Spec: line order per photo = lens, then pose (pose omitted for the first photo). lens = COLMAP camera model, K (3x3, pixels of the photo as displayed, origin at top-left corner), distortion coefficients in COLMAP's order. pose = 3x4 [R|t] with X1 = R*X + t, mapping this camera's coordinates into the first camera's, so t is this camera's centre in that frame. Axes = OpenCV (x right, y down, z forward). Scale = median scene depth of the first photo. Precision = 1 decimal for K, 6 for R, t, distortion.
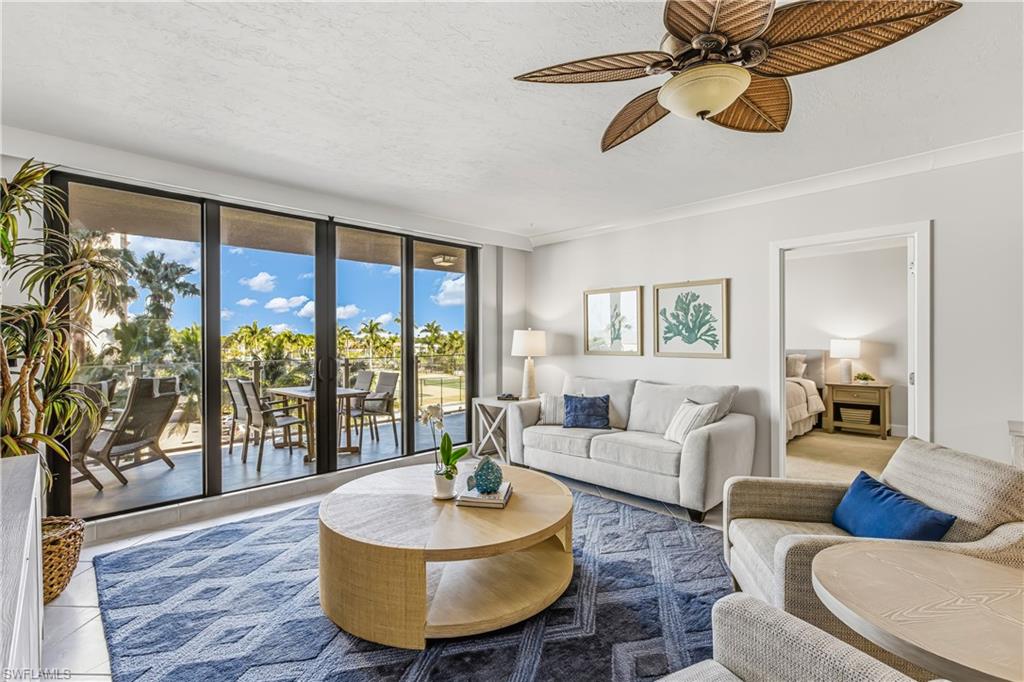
lens RADIAL K [[468.6, 0, 512.8], [0, 468.6, 340.4], [0, 0, 1]] dist [-0.005315, 0.000368]
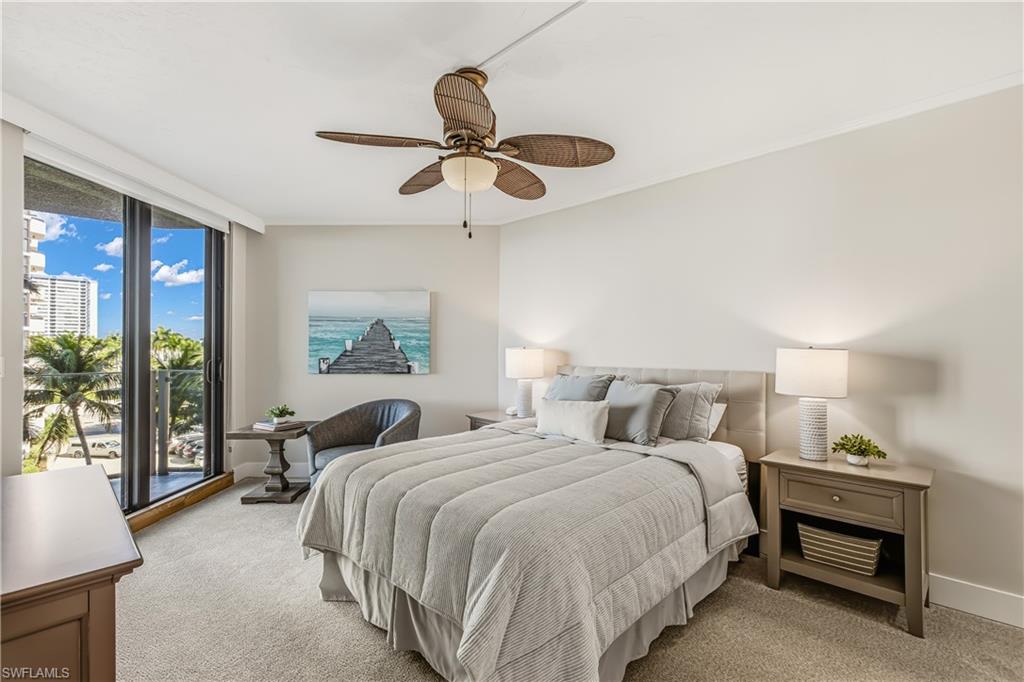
lens RADIAL K [[468.6, 0, 513.0], [0, 468.6, 346.0], [0, 0, 1]] dist [-0.005315, 0.000368]
pose [[0.999312, 0.008220, 0.036164, 0.447468], [-0.007845, 0.999914, -0.010478, 0.001973], [-0.036247, 0.010187, 0.999291, 0.617301]]
